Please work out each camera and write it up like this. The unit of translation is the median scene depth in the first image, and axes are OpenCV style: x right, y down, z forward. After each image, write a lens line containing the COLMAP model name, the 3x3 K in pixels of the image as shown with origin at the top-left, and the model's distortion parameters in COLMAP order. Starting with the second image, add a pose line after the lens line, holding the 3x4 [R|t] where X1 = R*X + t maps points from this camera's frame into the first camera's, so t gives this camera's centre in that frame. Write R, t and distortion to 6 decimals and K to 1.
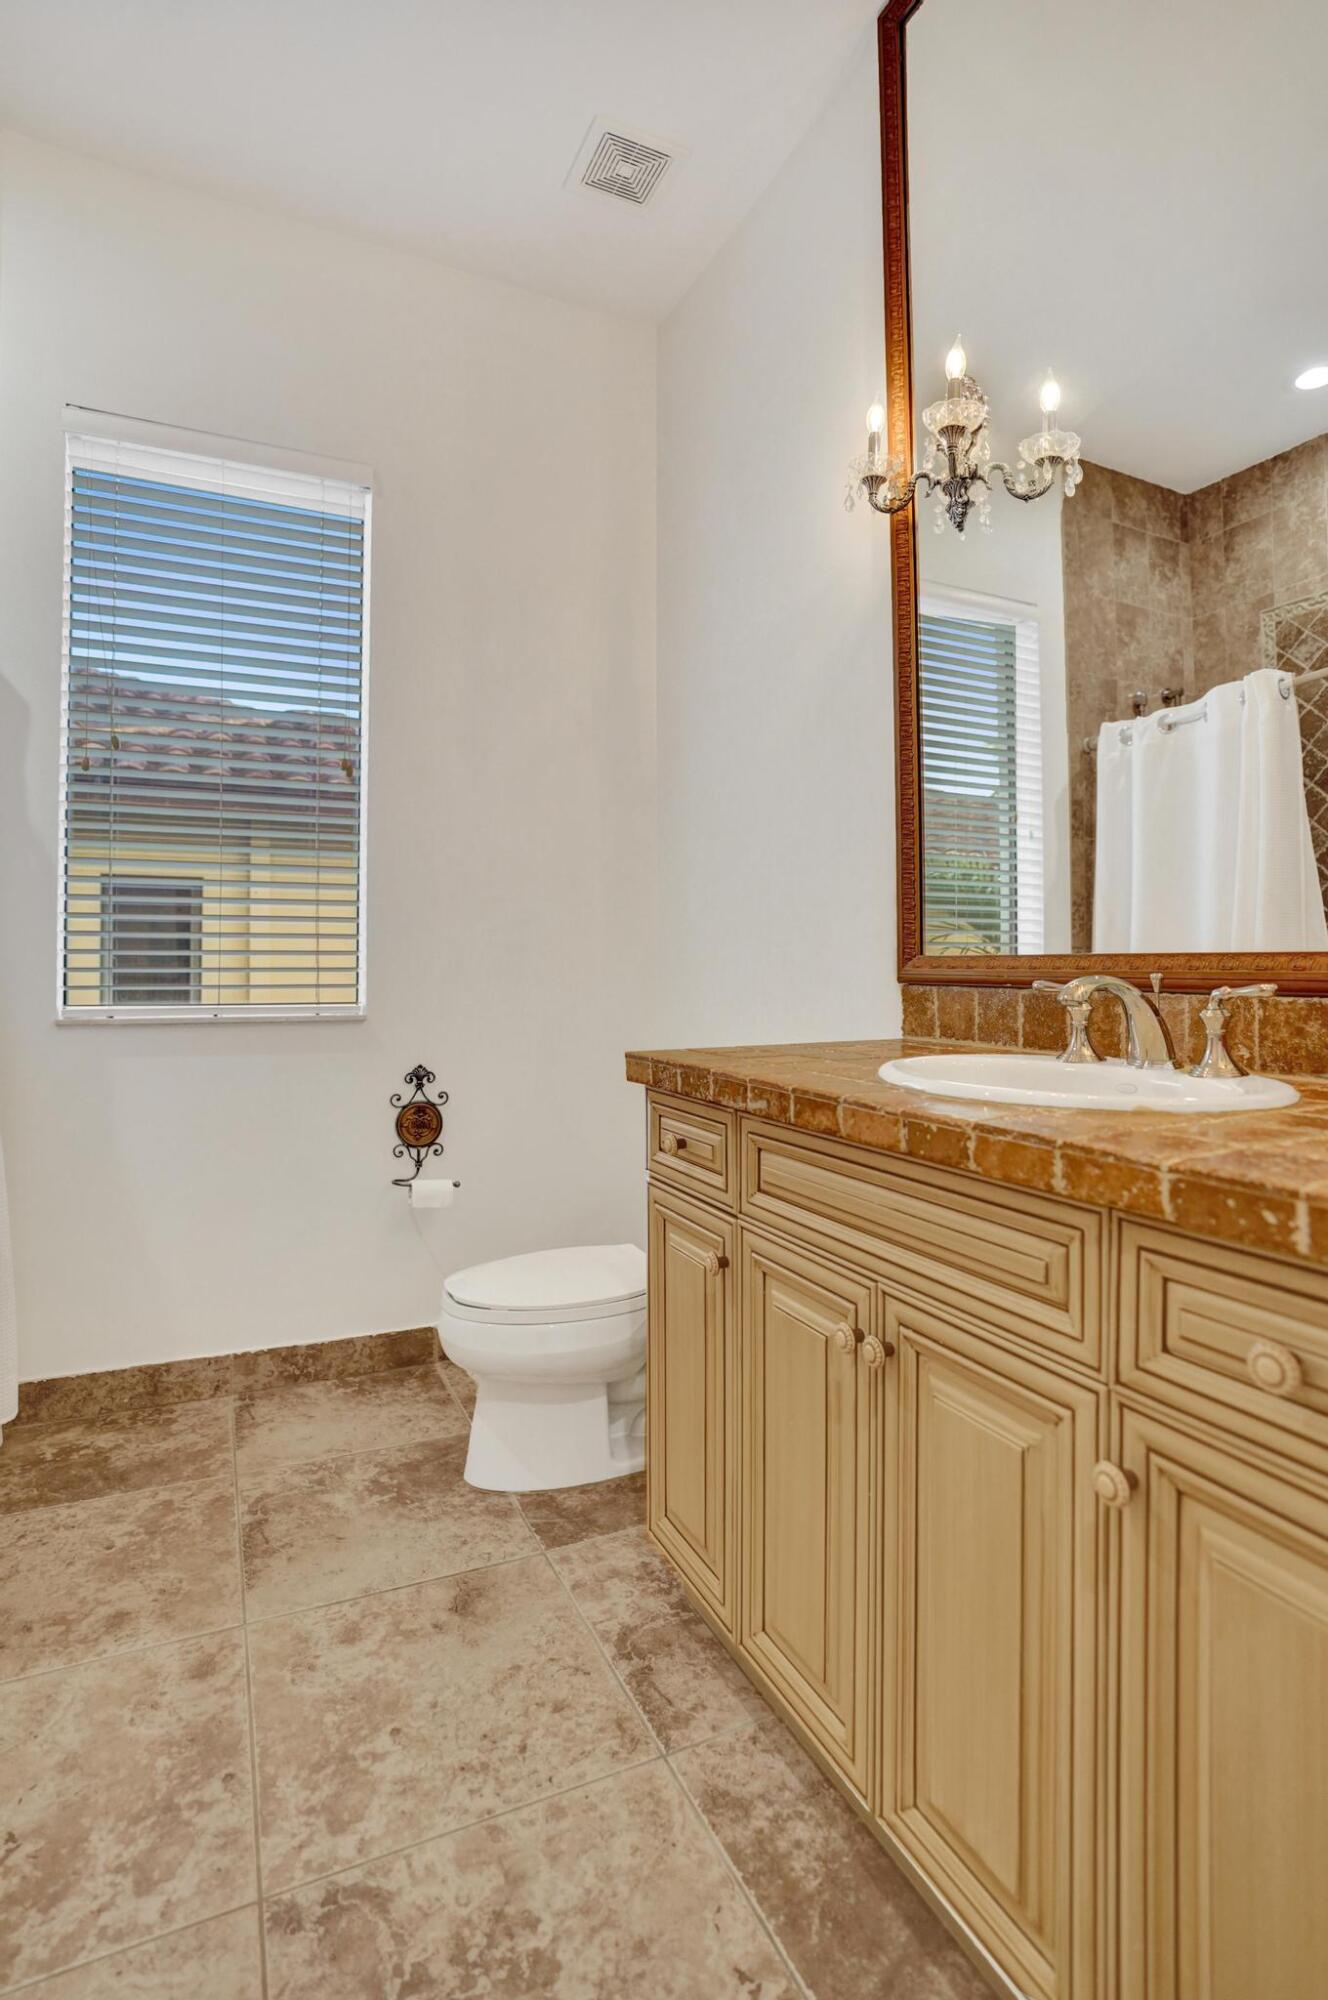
lens RADIAL K [[917.2, 0, 631.0], [0, 917.2, 942.8], [0, 0, 1]] dist [-0.036333, 0.006696]
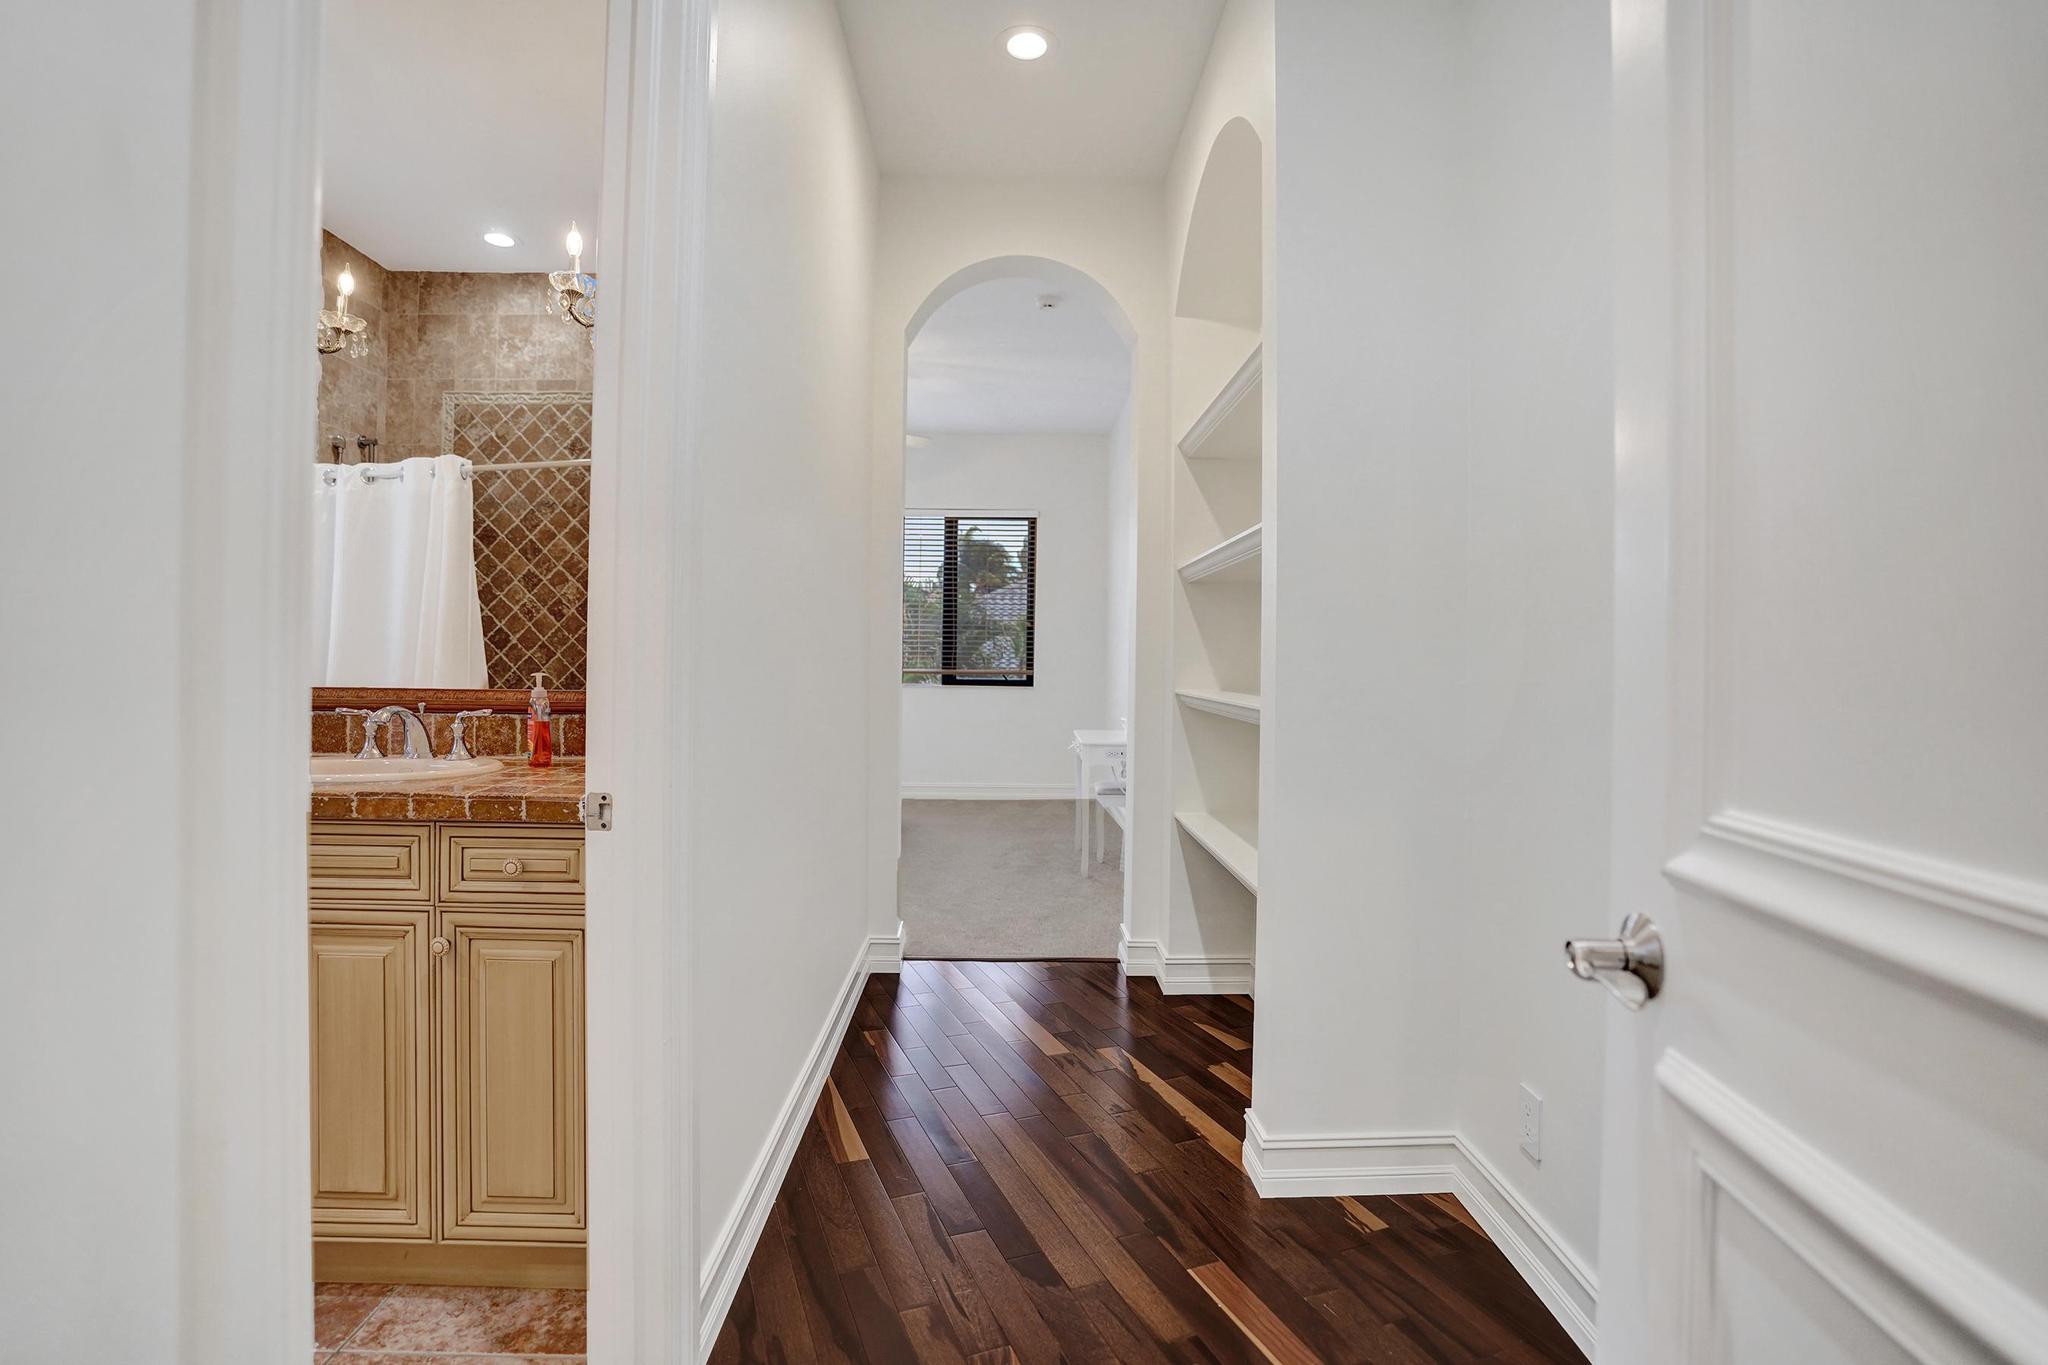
lens RADIAL K [[939.2, 0, 1028.9], [0, 939.2, 670.7], [0, 0, 1]] dist [-0.036333, 0.006696]
pose [[0.348375, 0.005840, 0.937337, -0.599603], [-0.039475, 0.999185, 0.008446, -0.078491], [-0.936524, -0.039943, 0.348322, -0.611237]]
